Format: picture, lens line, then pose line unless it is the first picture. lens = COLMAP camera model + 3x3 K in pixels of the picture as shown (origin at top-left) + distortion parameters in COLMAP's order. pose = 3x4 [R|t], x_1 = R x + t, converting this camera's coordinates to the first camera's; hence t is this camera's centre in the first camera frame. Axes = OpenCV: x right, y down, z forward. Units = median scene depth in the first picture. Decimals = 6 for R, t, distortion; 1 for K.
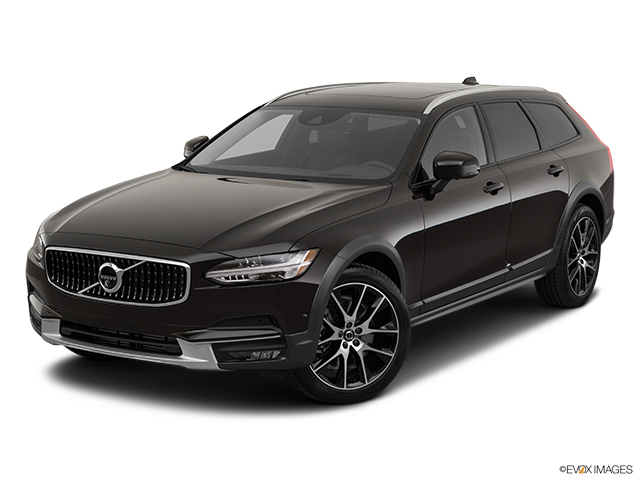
lens RADIAL K [[1235.6, 0, 319.6], [0, 1235.6, 239.8], [0, 0, 1]] dist [0.169667, 0.000000]
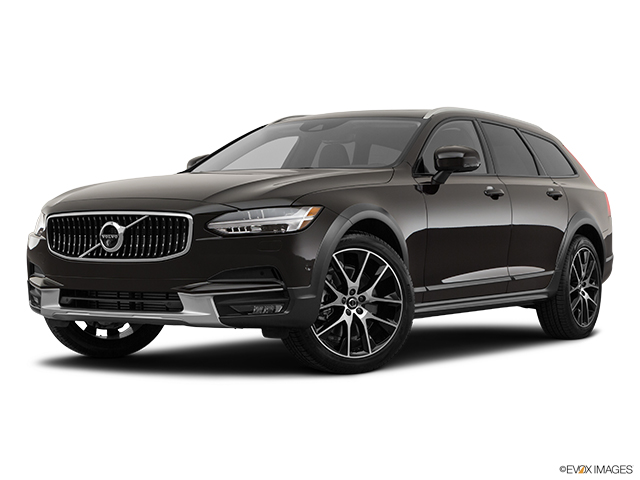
lens RADIAL K [[1225.0, 0, 321.3], [0, 1225.0, 253.1], [0, 0, 1]] dist [0.140560, 0.000000]
pose [[0.999986, -0.002395, 0.004792, -0.005538], [0.003046, 0.990025, -0.140856, 0.177263], [-0.004407, 0.140869, 0.990018, 0.026404]]
